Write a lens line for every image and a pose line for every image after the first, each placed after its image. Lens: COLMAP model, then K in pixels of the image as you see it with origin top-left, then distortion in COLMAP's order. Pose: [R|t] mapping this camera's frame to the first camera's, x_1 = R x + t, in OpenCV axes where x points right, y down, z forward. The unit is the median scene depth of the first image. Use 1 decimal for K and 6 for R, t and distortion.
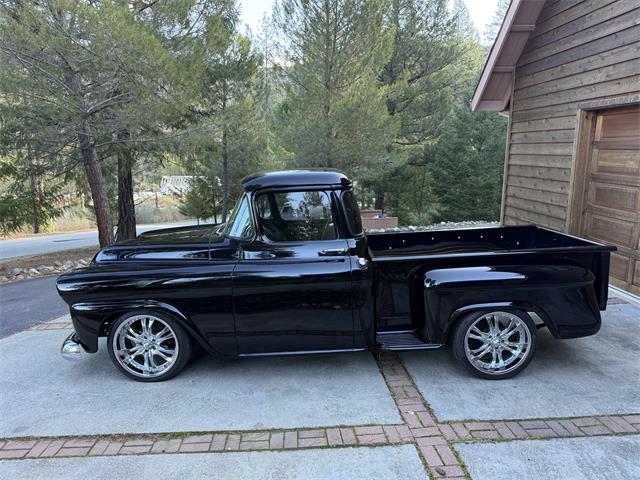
lens RADIAL K [[450.5, 0, 320.3], [0, 450.5, 242.7], [0, 0, 1]] dist [0.032928, -0.035655]
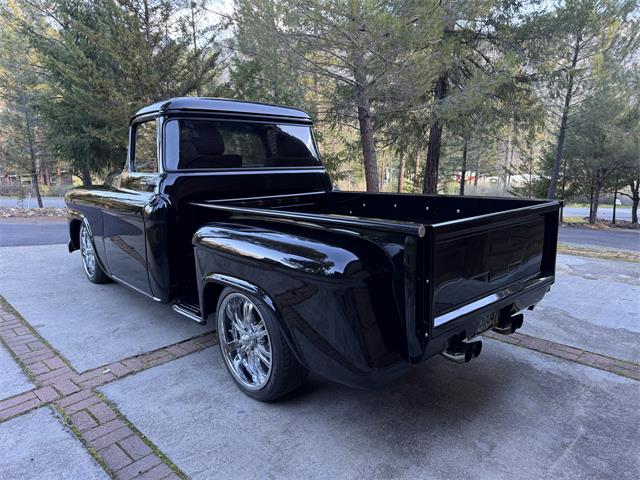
lens RADIAL K [[450.5, 0, 316.9], [0, 450.5, 242.2], [0, 0, 1]] dist [0.032928, -0.035655]
pose [[0.668226, 0.167955, -0.724752, 0.894061], [-0.141150, 0.985111, 0.098150, -0.004971], [0.730445, 0.036712, 0.681984, 0.591954]]
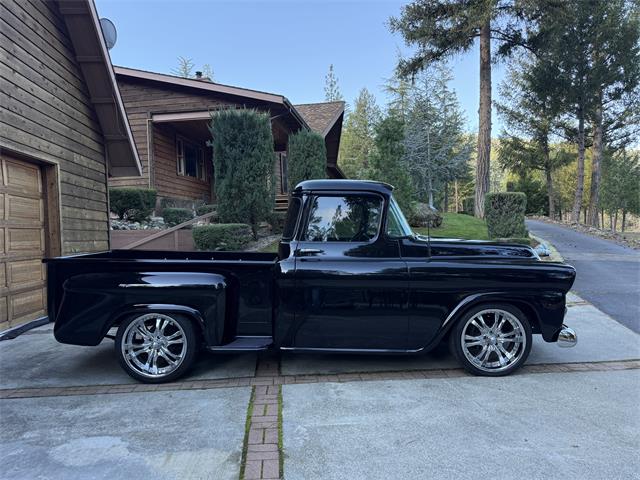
lens RADIAL K [[450.5, 0, 321.2], [0, 450.5, 242.3], [0, 0, 1]] dist [0.032928, -0.035655]
pose [[-0.999164, 0.034223, -0.022380, 0.029806], [0.028812, 0.977578, 0.208591, -0.285968], [0.029016, 0.207772, -0.977747, 2.348978]]
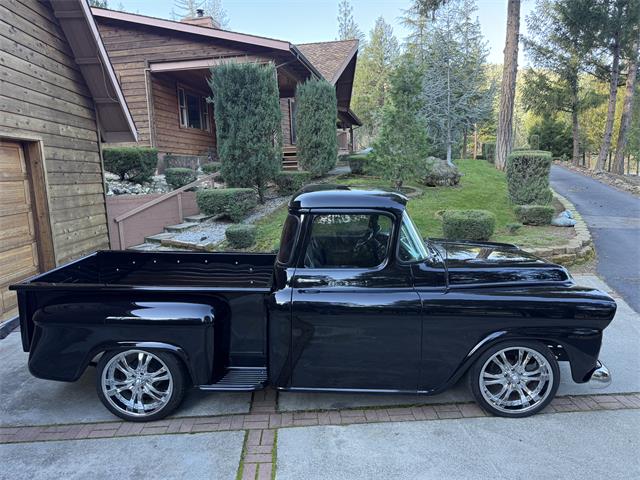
lens RADIAL K [[450.5, 0, 322.6], [0, 450.5, 242.1], [0, 0, 1]] dist [0.032928, -0.035655]
pose [[-0.999361, 0.034600, 0.008985, -0.004590], [0.035595, 0.939943, 0.339470, -0.424646], [0.003301, 0.339573, -0.940574, 2.167960]]
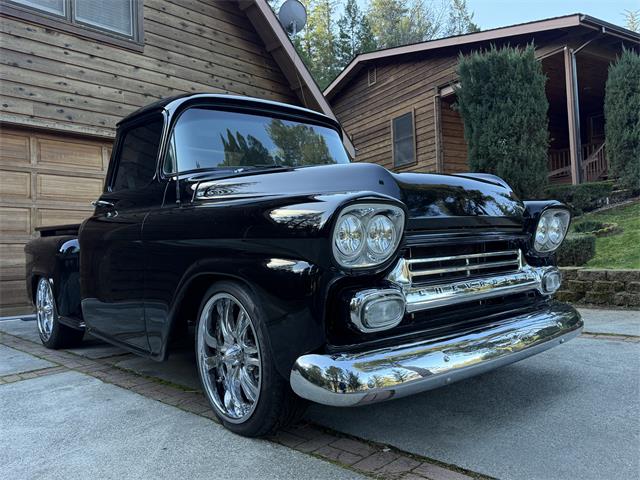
lens RADIAL K [[519.7, 0, 320.1], [0, 519.7, 238.7], [0, 0, 1]] dist [0.031170, -0.044112]
pose [[-0.662478, 0.055873, 0.746994, -0.868162], [0.182532, 0.979196, 0.088639, -0.010166], [-0.726502, 0.195071, -0.658895, 1.699437]]
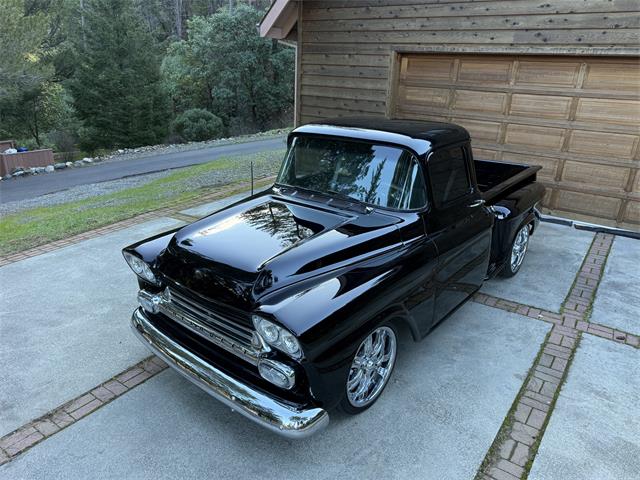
lens RADIAL K [[450.5, 0, 320.3], [0, 450.5, 241.9], [0, 0, 1]] dist [0.032928, -0.035655]
pose [[0.643666, -0.246344, 0.724575, -0.929474], [0.111819, 0.966889, 0.229394, -0.167672], [-0.757094, -0.066632, 0.649900, 0.551415]]
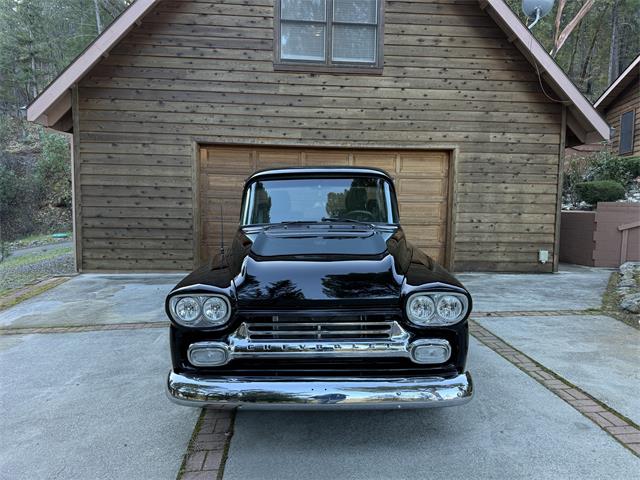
lens RADIAL K [[450.5, 0, 318.2], [0, 450.5, 245.5], [0, 0, 1]] dist [0.032928, -0.035655]
pose [[0.003502, -0.087882, 0.996125, -1.219788], [0.180612, 0.979804, 0.085807, -0.086588], [-0.983548, 0.179612, 0.019304, 1.146617]]
